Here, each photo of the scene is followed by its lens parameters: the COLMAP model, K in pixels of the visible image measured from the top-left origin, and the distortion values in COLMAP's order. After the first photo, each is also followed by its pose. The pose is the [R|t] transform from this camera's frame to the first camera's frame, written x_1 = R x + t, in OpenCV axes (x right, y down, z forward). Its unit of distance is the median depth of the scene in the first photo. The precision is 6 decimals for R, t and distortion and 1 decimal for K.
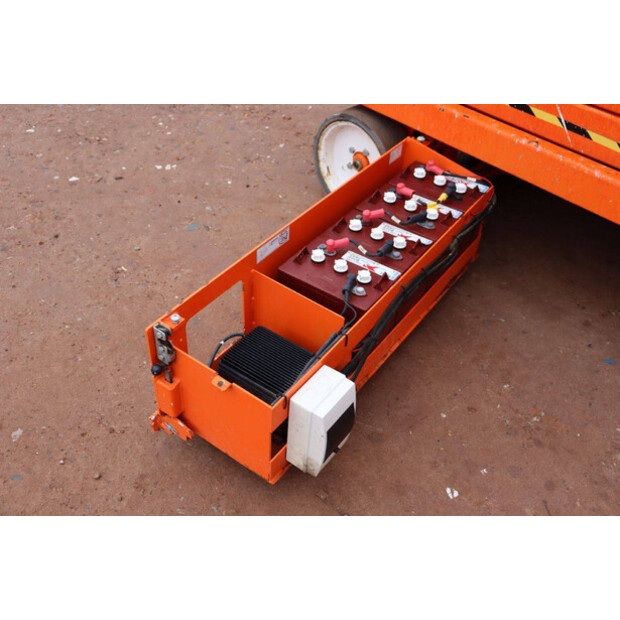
lens RADIAL K [[652.5, 0, 310.0], [0, 652.5, 310.0], [0, 0, 1]] dist [-0.041620, 0.034135]
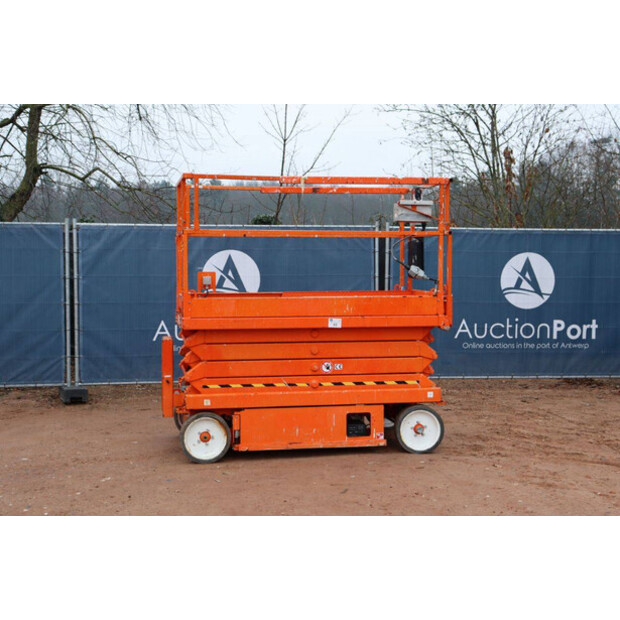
lens RADIAL K [[901.2, 0, 310.0], [0, 901.2, 310.0], [0, 0, 1]] dist [0.080553, 0.013862]
pose [[0.534604, -0.082812, 0.841036, -2.189518], [0.579013, 0.760798, -0.293138, 0.526034], [-0.615583, 0.643683, 0.454675, -0.837979]]
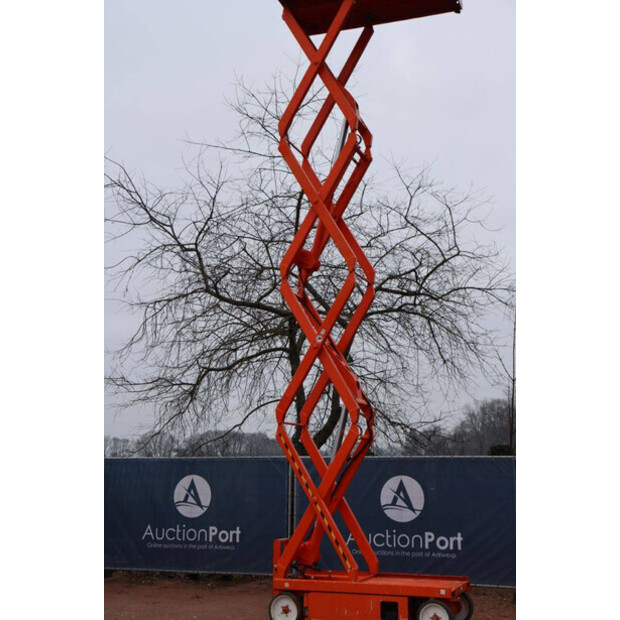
lens RADIAL K [[906.7, 0, 310.0], [0, 906.7, 310.0], [0, 0, 1]] dist [0.102448, 0.058617]
pose [[0.892262, 0.045751, 0.449195, -1.862975], [0.323329, 0.629670, -0.706381, 2.018020], [-0.315162, 0.775514, 0.547037, -2.577369]]
